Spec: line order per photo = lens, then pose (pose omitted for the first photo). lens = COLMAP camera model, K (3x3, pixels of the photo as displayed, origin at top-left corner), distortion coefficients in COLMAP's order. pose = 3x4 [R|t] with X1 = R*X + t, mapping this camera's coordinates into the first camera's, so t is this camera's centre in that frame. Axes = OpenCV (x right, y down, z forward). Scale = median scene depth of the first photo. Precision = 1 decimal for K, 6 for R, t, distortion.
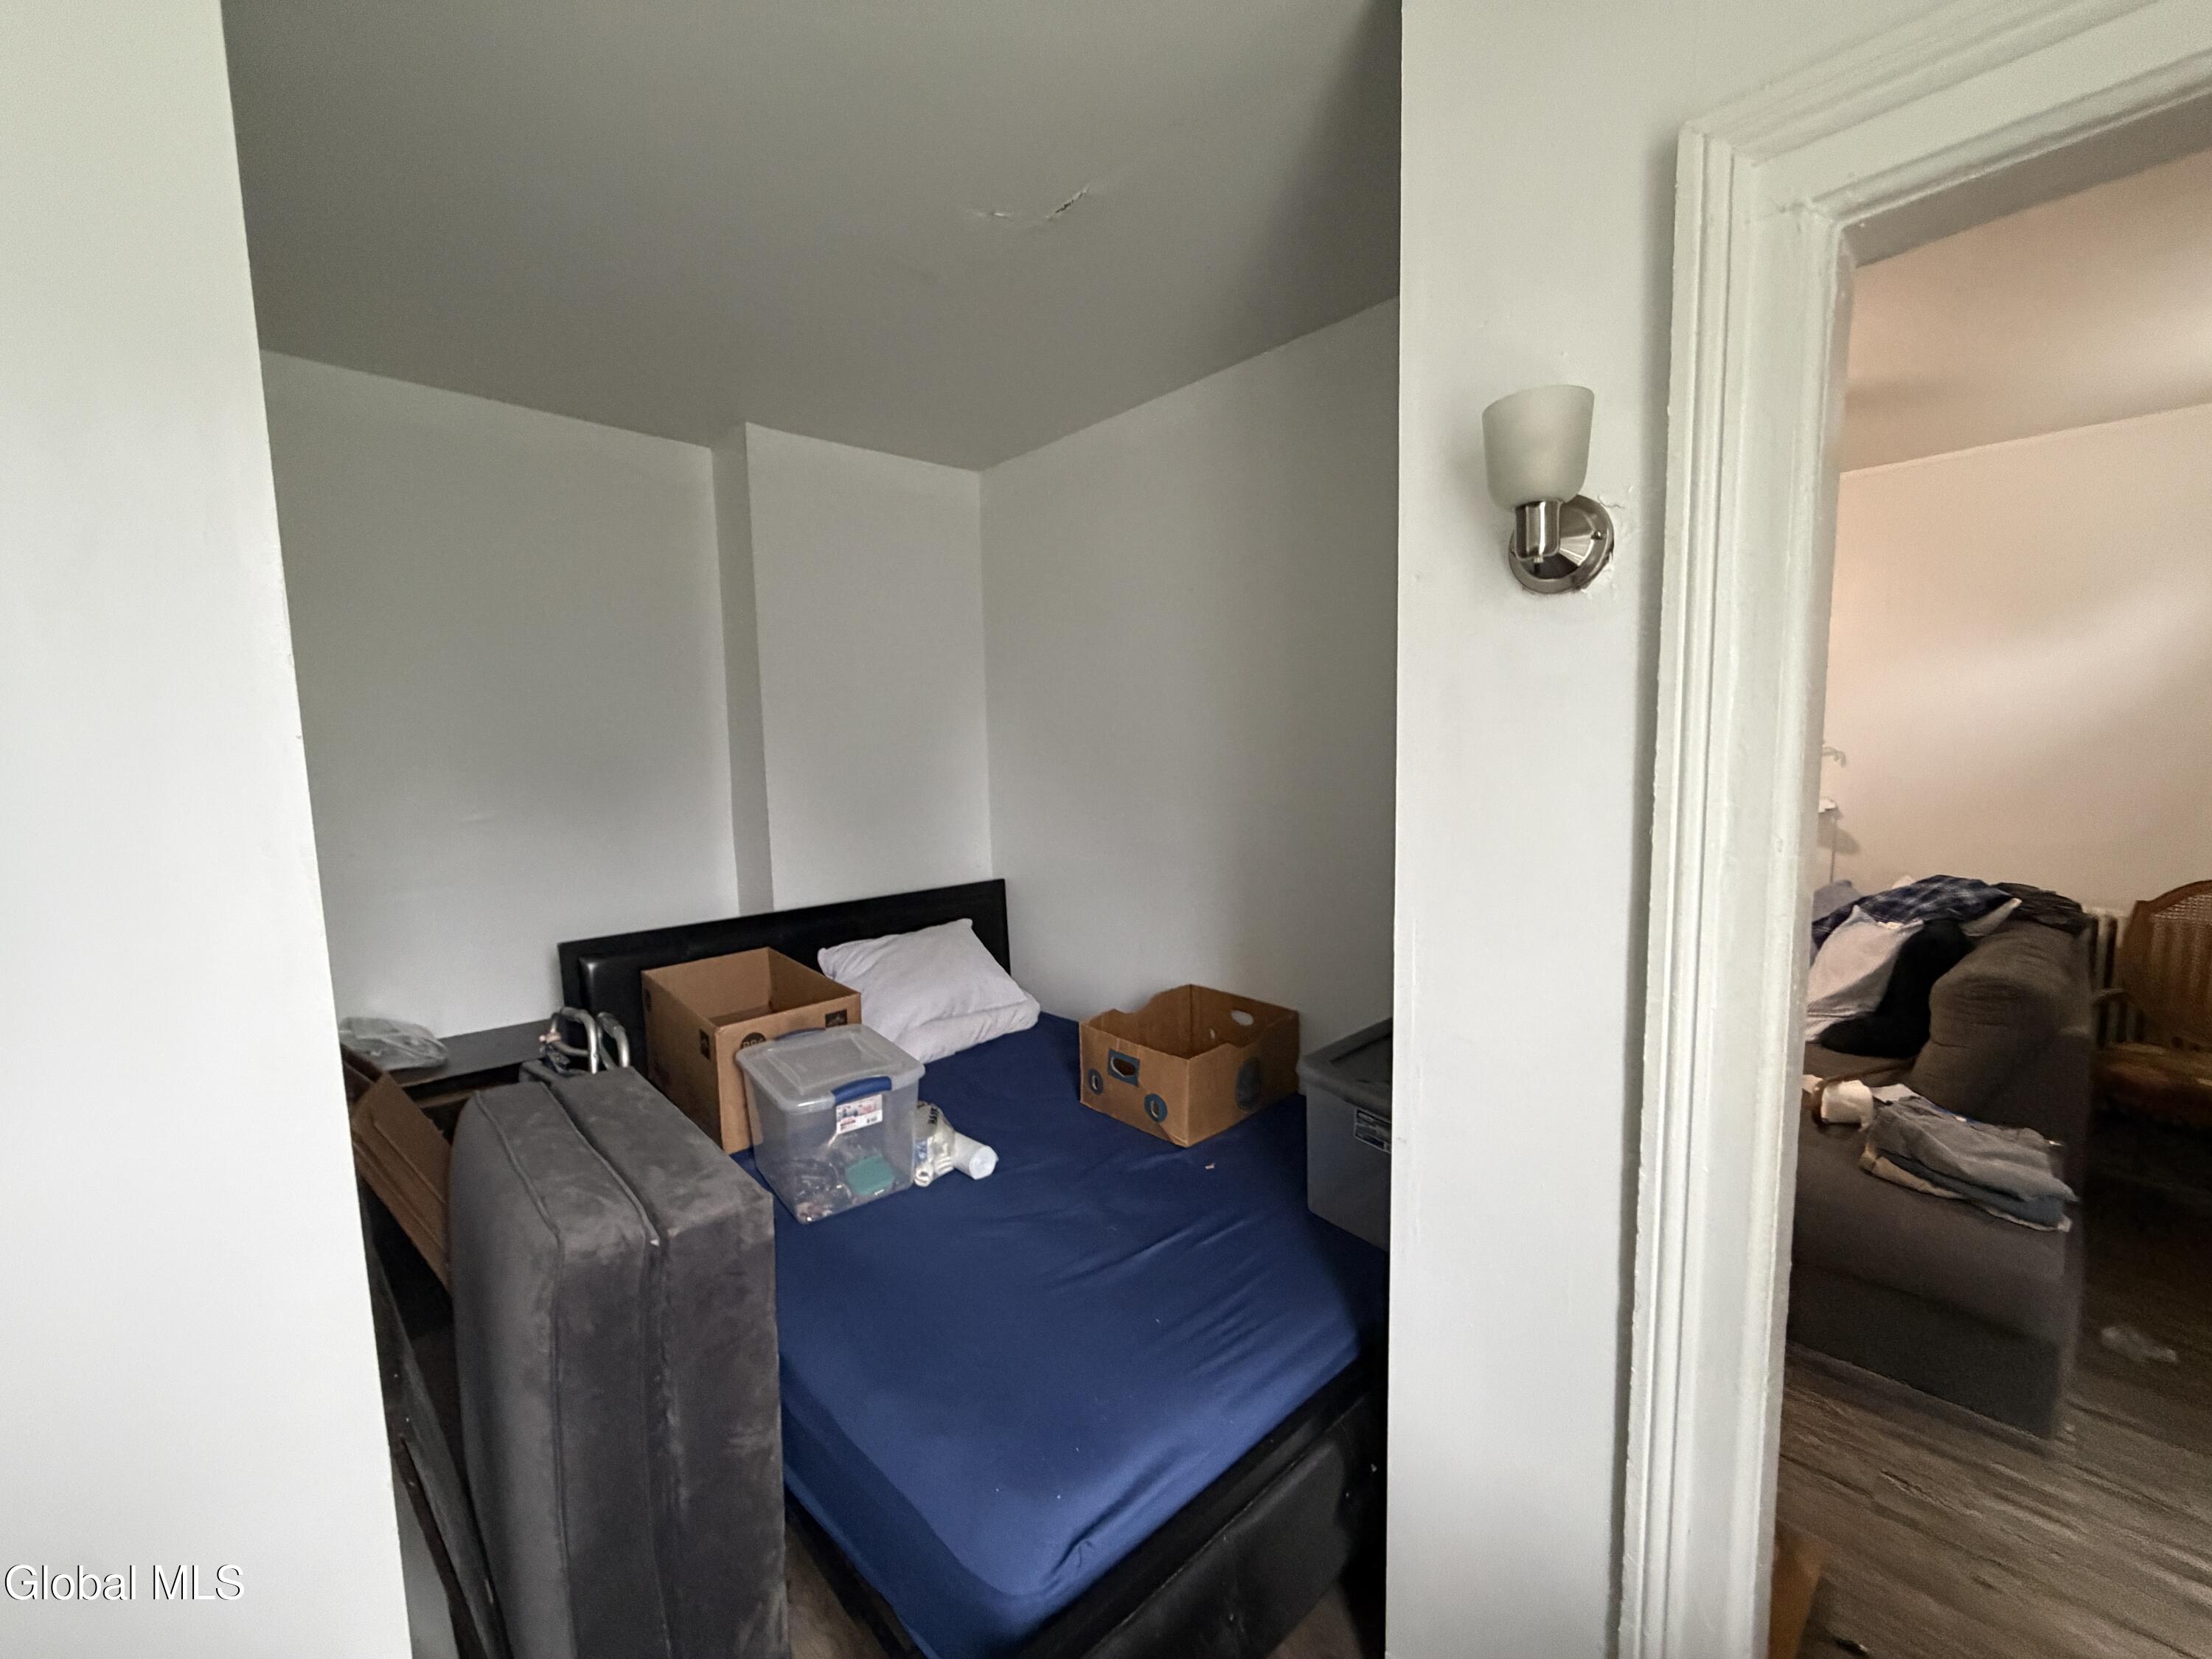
lens RADIAL K [[878.7, 0, 1108.0], [0, 878.7, 832.2], [0, 0, 1]] dist [0.001257, 0.000187]
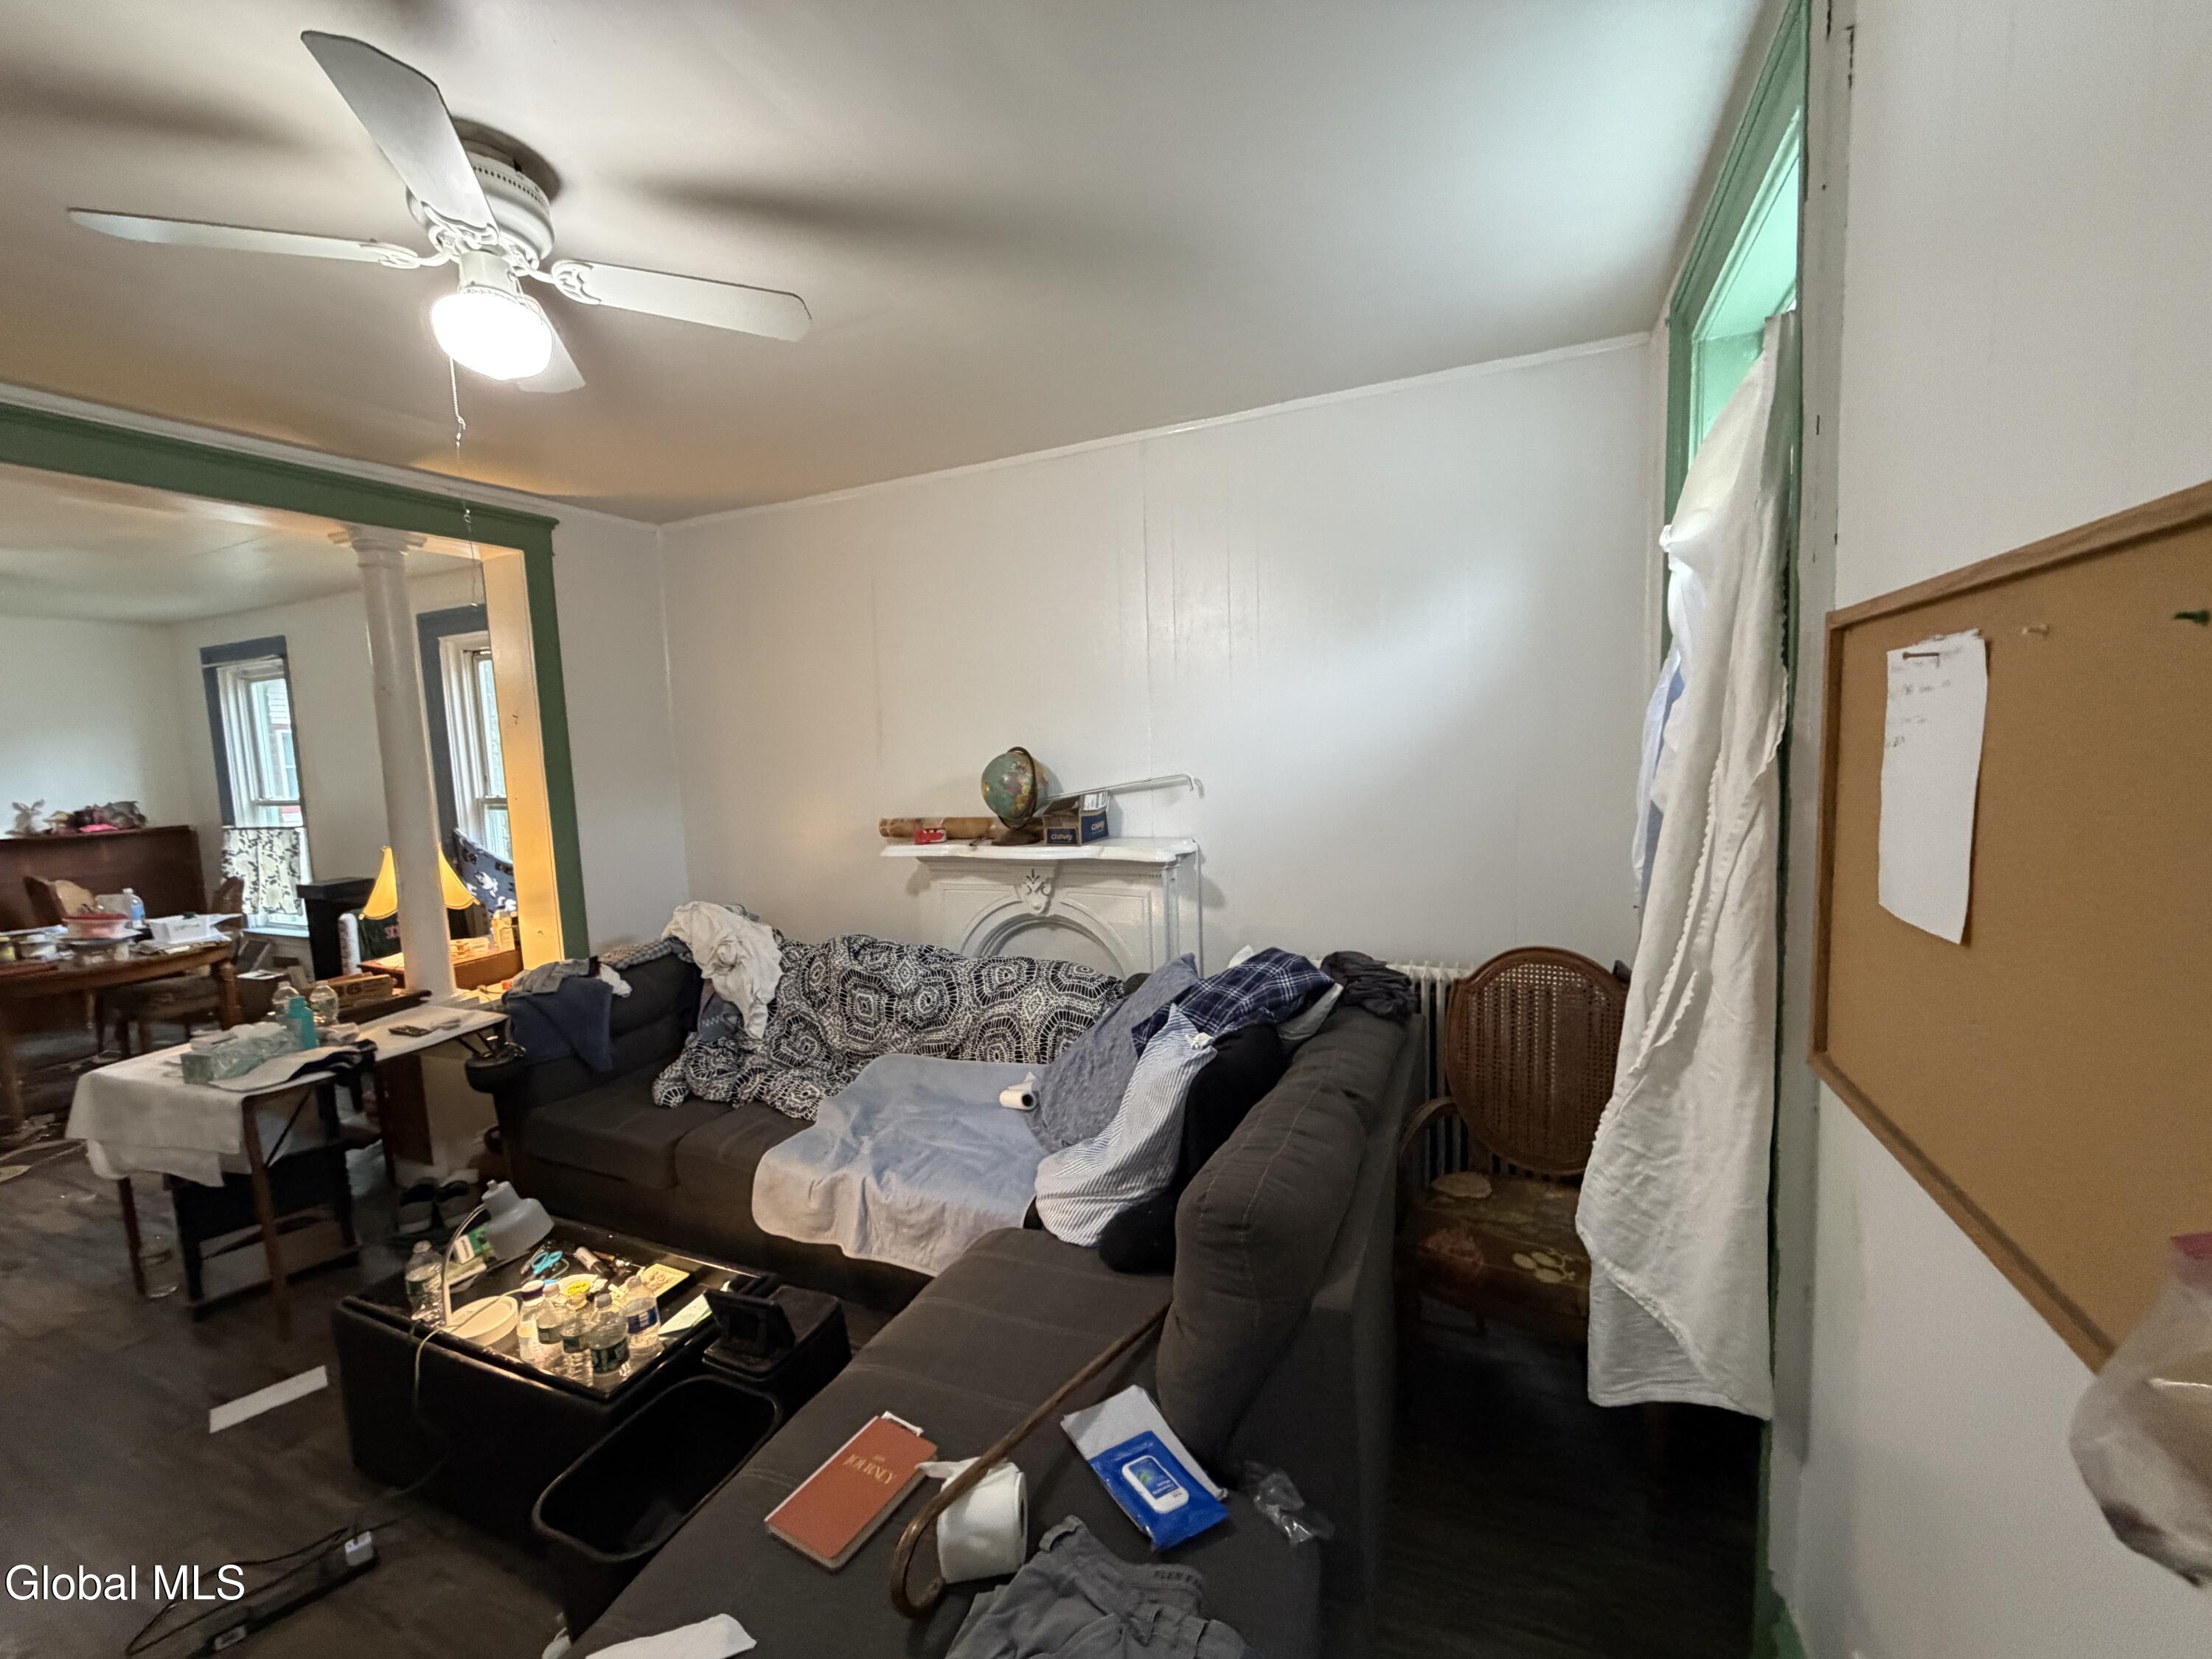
lens RADIAL K [[878.7, 0, 1106.0], [0, 878.7, 828.1], [0, 0, 1]] dist [0.001257, 0.000187]
pose [[0.917114, -0.052616, 0.395136, 0.563041], [0.058720, 0.998269, -0.003361, -0.062812], [-0.394275, 0.026285, 0.918616, 0.392702]]
